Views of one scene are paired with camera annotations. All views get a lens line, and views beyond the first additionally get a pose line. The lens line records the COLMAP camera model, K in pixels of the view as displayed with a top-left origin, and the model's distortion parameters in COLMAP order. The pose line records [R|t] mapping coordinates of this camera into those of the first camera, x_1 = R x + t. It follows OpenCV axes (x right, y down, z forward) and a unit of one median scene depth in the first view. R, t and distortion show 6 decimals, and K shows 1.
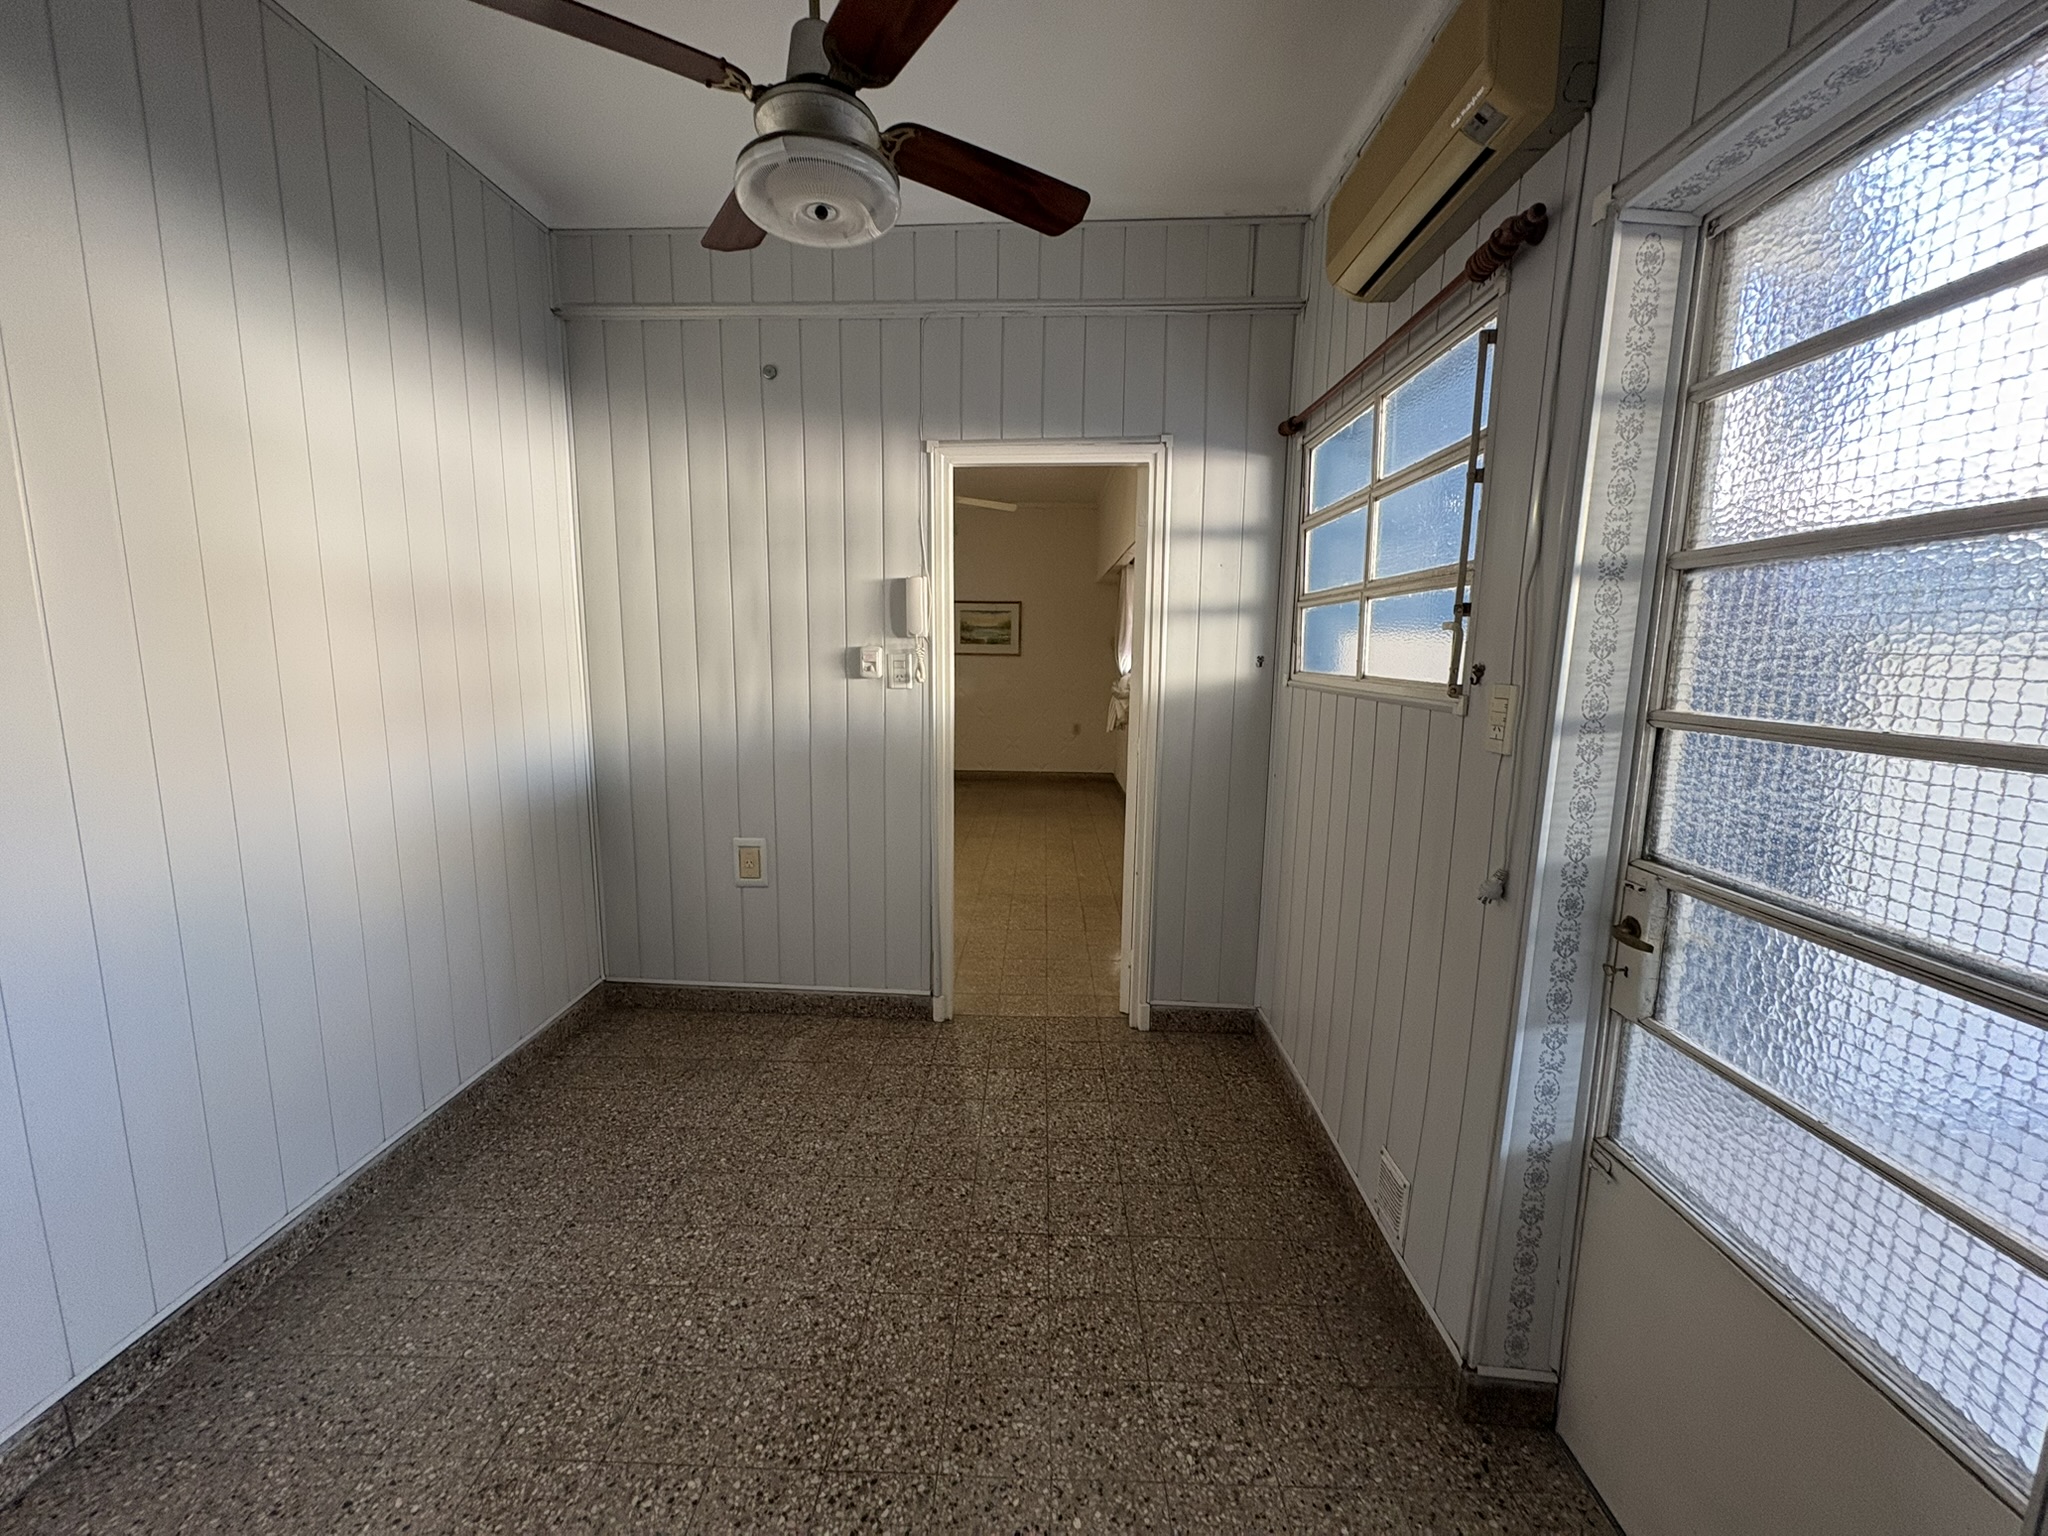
lens RADIAL K [[814.5, 0, 1020.0], [0, 814.5, 766.9], [0, 0, 1]] dist [-0.000095, 0.000112]
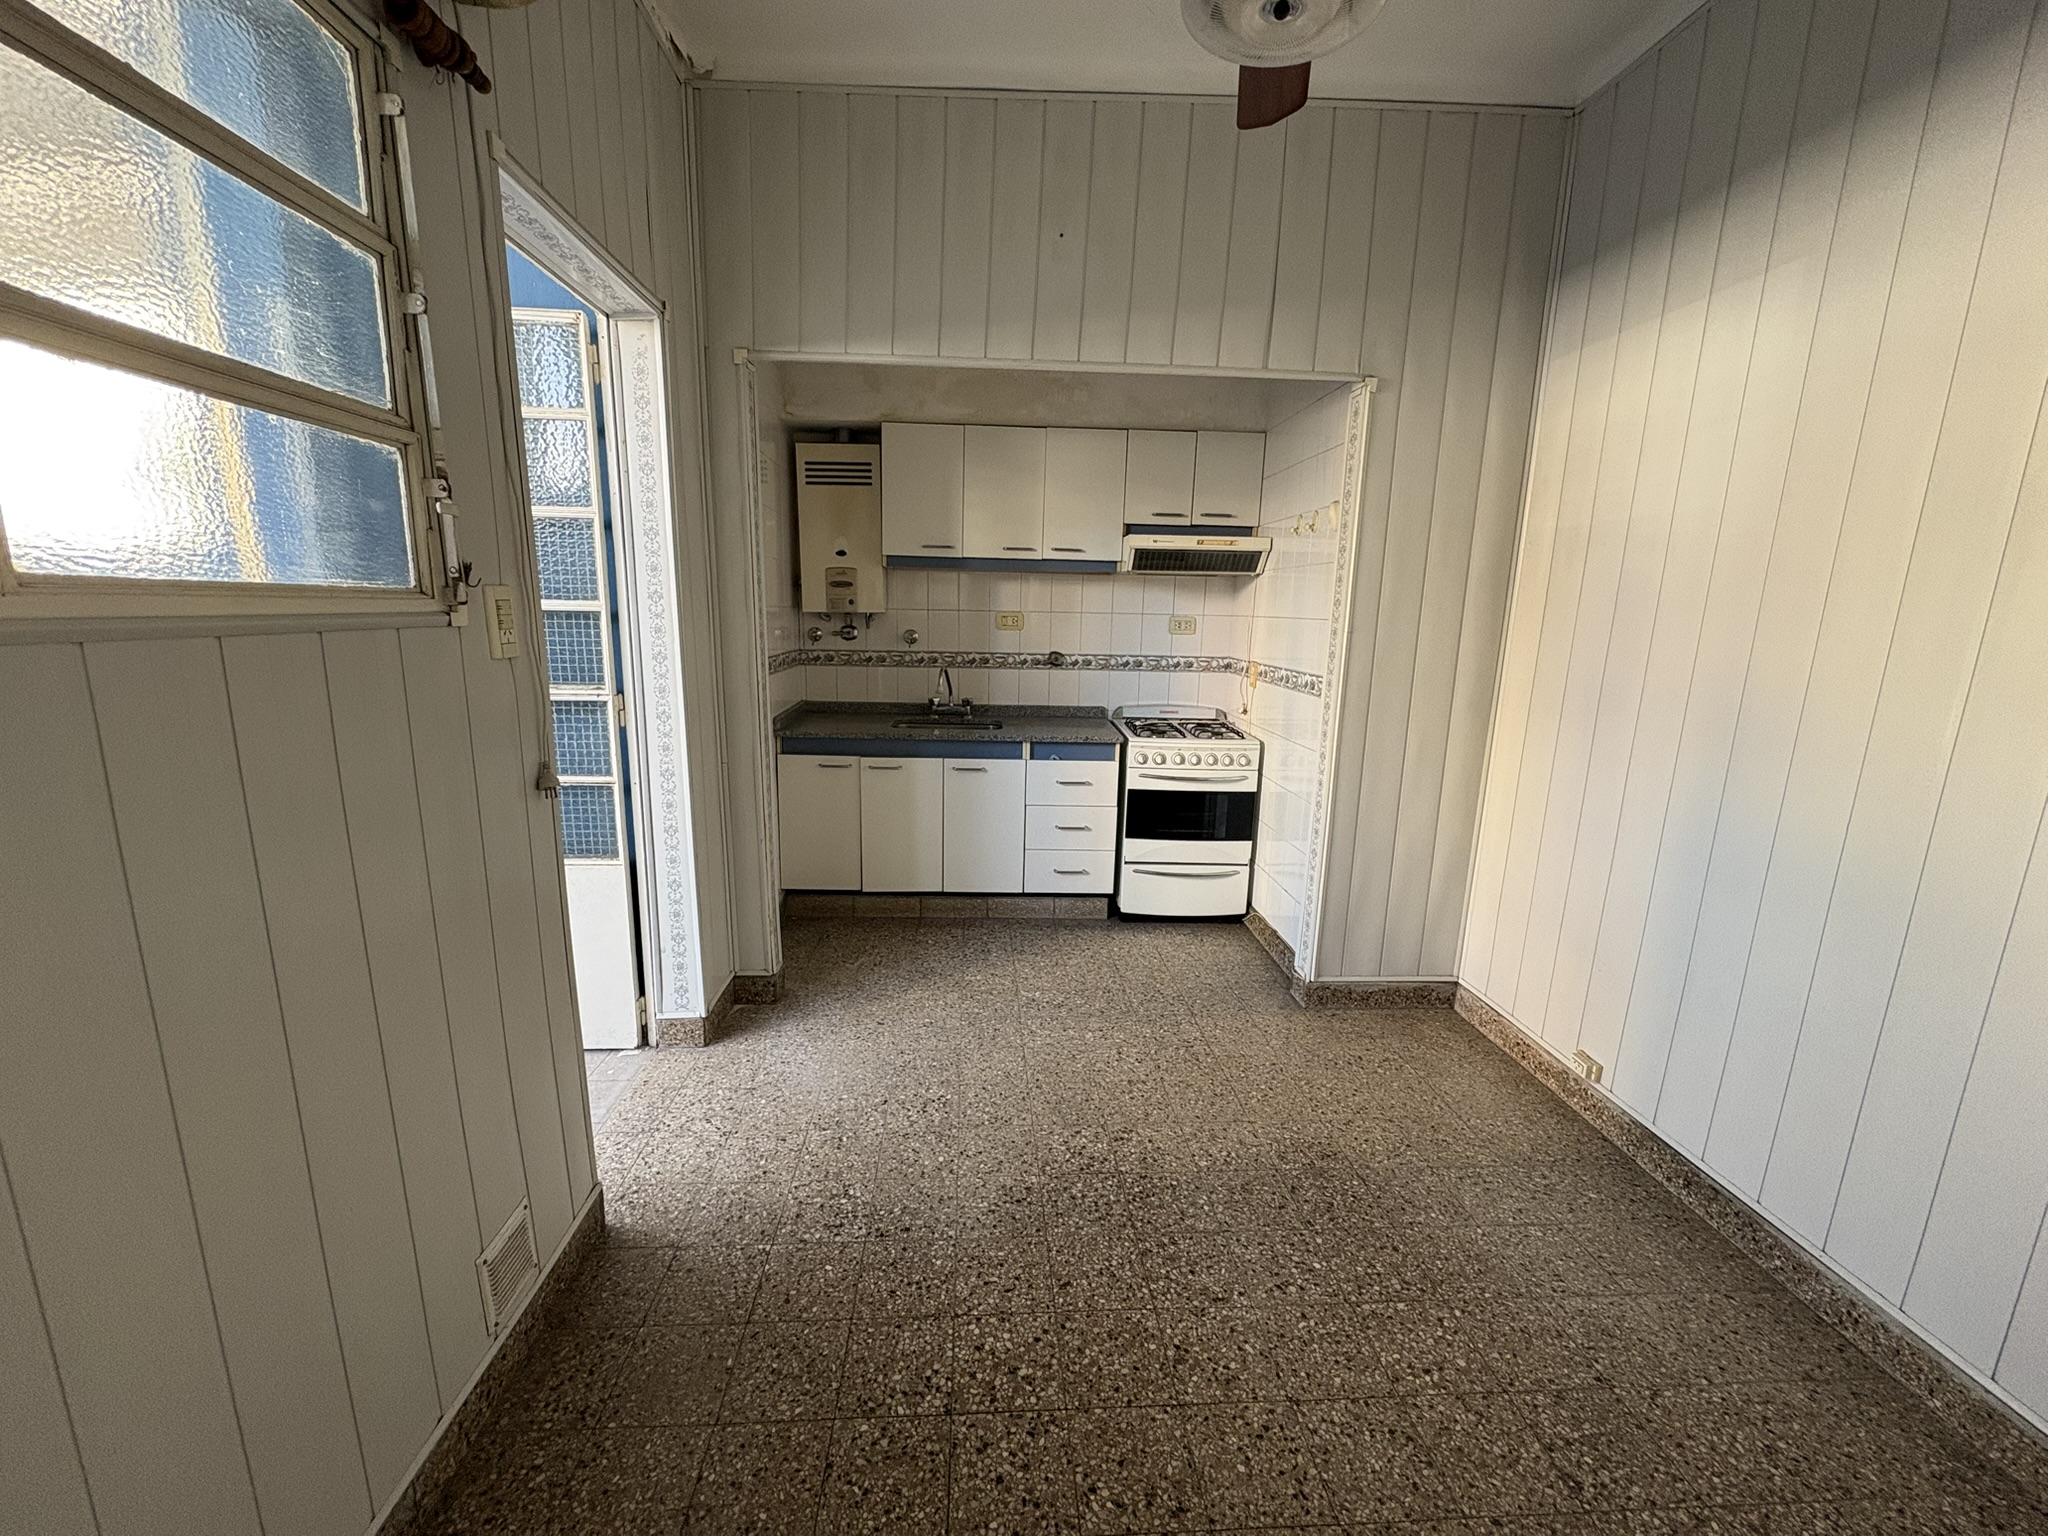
lens RADIAL K [[814.5, 0, 1022.7], [0, 814.5, 773.4], [0, 0, 1]] dist [-0.000095, 0.000112]
pose [[-0.995342, -0.016019, -0.095065, 0.057818], [-0.047813, 0.938302, 0.342496, -0.211802], [0.083713, 0.345446, -0.934698, 1.703284]]
